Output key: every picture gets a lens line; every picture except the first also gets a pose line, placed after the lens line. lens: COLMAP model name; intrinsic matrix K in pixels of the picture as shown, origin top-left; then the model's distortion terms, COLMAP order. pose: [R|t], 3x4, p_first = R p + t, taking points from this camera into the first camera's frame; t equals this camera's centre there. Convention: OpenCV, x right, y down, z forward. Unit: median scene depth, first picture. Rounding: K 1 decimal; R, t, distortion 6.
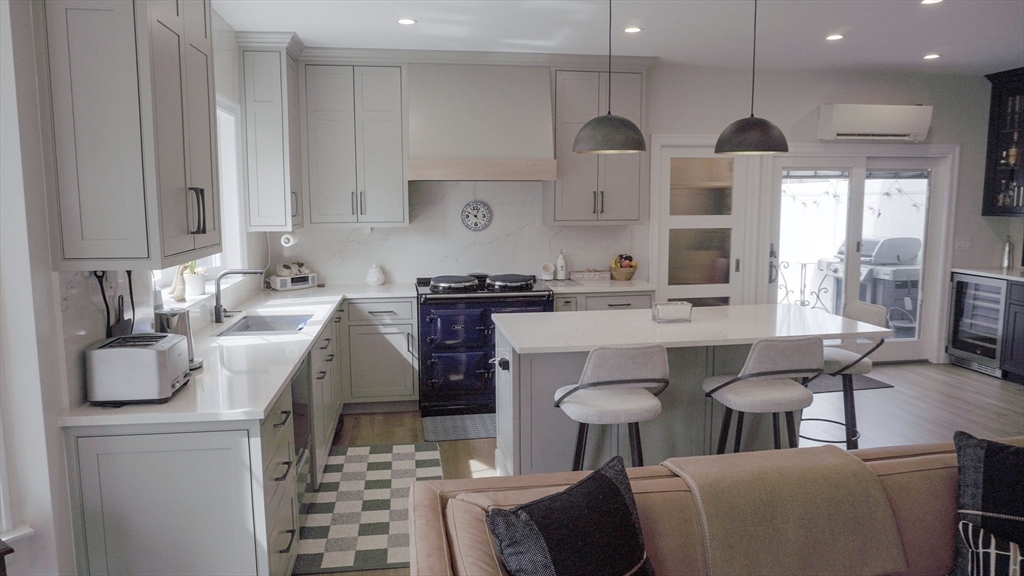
lens RADIAL K [[719.6, 0, 514.6], [0, 719.6, 290.8], [0, 0, 1]] dist [0.000265, 0.000137]
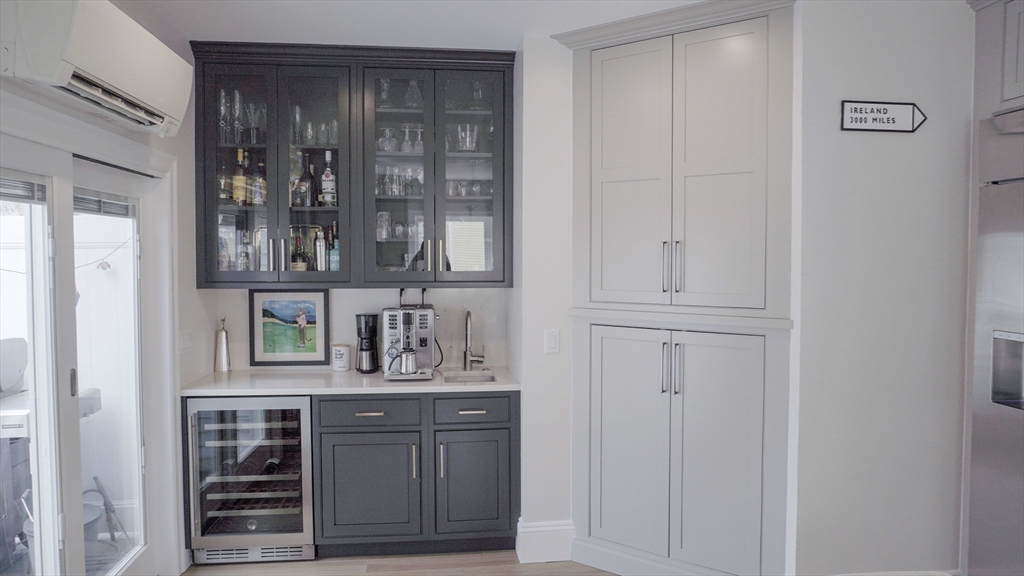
lens RADIAL K [[719.6, 0, 516.2], [0, 719.6, 292.2], [0, 0, 1]] dist [0.000265, 0.000137]
pose [[0.003606, -0.042709, 0.999081, 0.088250], [0.116901, 0.992255, 0.041995, -0.097644], [-0.993137, 0.116642, 0.008571, 0.760912]]
